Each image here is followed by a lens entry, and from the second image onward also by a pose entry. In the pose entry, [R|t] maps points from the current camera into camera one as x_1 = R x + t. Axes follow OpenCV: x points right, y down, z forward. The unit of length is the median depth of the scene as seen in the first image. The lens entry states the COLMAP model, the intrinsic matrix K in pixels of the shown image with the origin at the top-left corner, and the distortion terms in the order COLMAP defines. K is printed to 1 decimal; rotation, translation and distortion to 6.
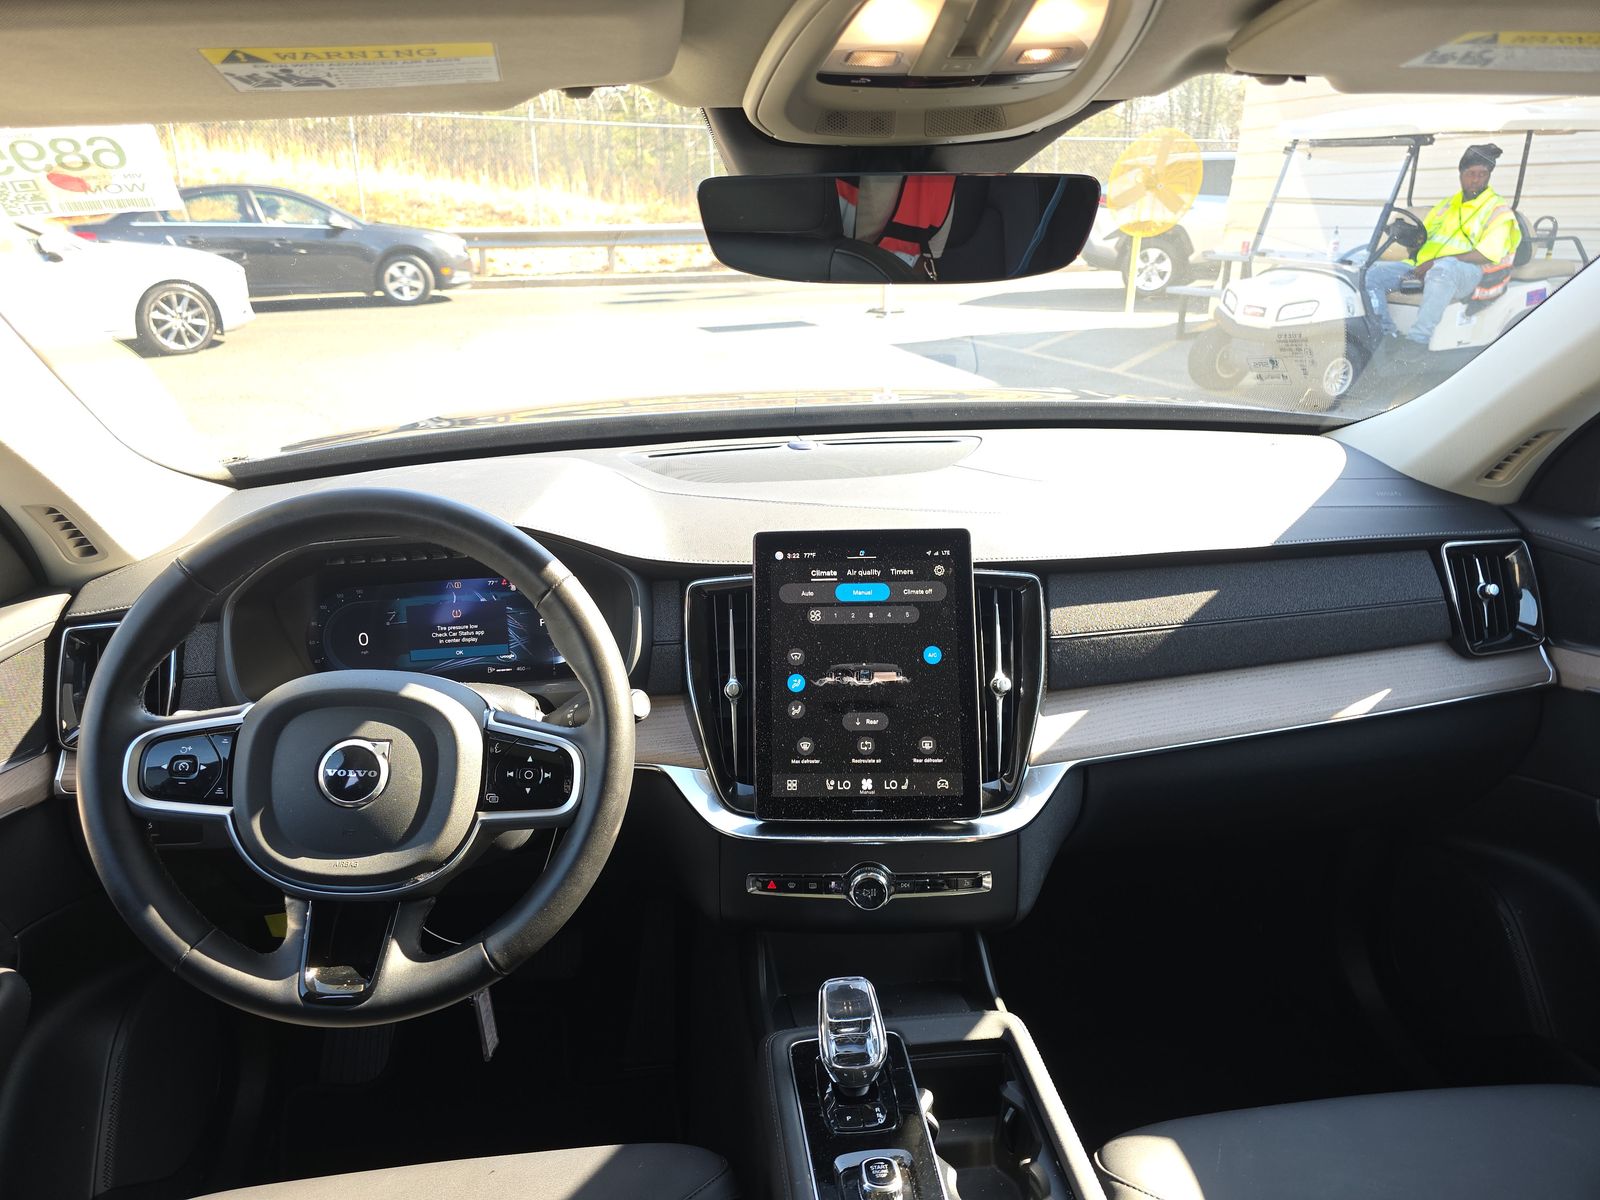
lens RADIAL K [[1046.6, 0, 800.0], [0, 1046.6, 600.0], [0, 0, 1]] dist [0.000996, -0.001950]
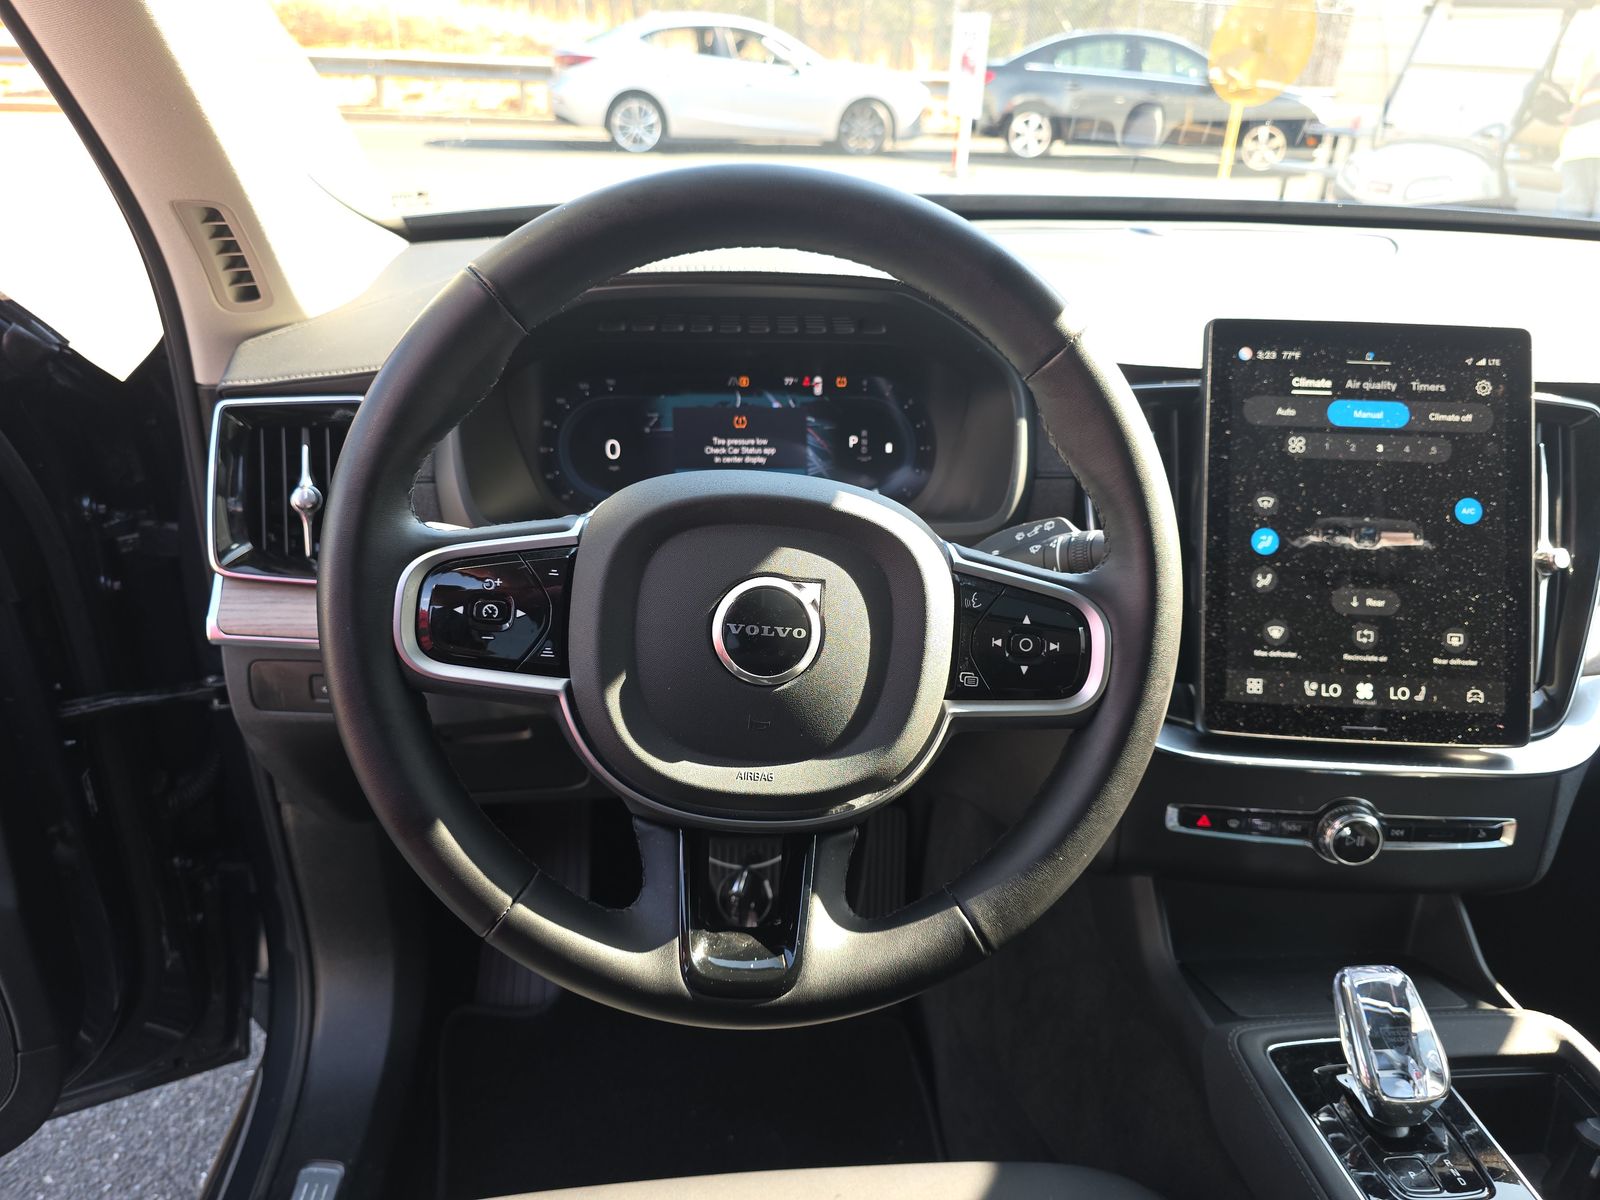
lens RADIAL K [[1089.7, 0, 803.3], [0, 1089.7, 632.5], [0, 0, 1]] dist [-0.014240, -0.001430]
pose [[0.998379, 0.055037, -0.014473, -0.296123], [-0.052643, 0.989792, 0.132442, 0.060536], [0.021614, -0.131465, 0.991085, 0.276145]]
